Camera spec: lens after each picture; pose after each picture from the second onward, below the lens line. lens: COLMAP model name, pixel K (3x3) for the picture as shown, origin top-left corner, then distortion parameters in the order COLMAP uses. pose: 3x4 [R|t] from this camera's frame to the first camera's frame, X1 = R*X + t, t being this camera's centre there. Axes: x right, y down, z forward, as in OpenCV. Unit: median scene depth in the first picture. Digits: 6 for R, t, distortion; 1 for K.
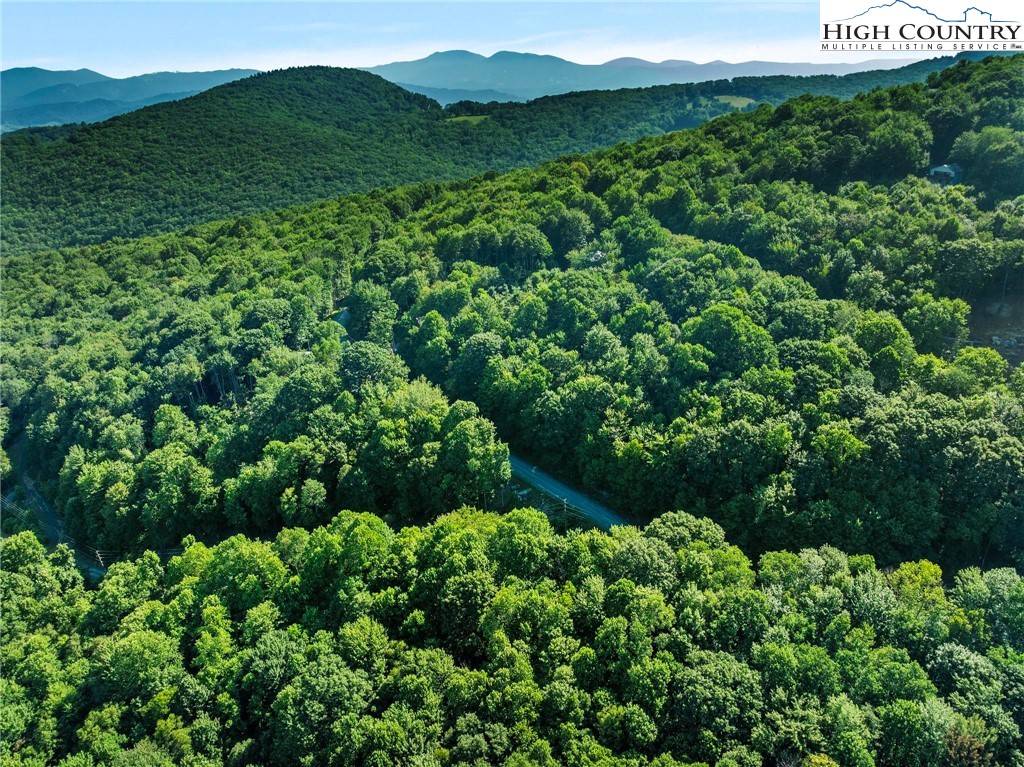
lens RADIAL K [[718.7, 0, 516.8], [0, 718.7, 377.7], [0, 0, 1]] dist [-0.043413, 0.009405]
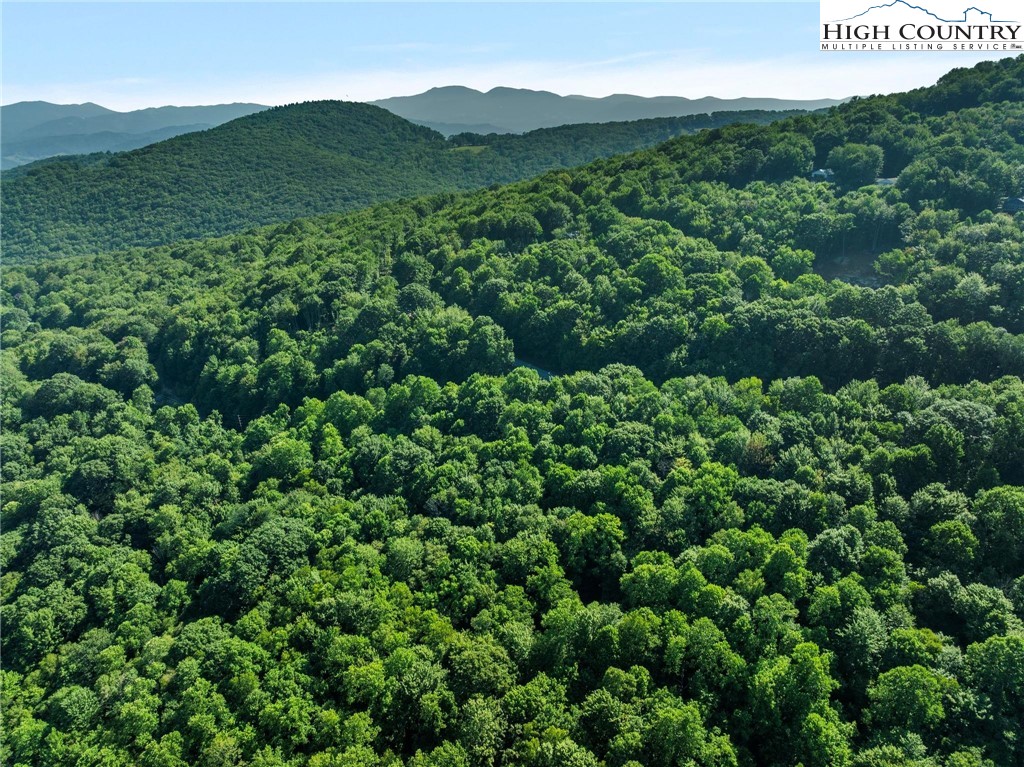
lens RADIAL K [[718.7, 0, 515.7], [0, 718.7, 378.9], [0, 0, 1]] dist [-0.043413, 0.009405]
pose [[0.999987, 0.001868, 0.004788, -0.012454], [-0.001667, 0.999135, -0.041548, 0.230816], [-0.004862, 0.041540, 0.999125, -0.522179]]
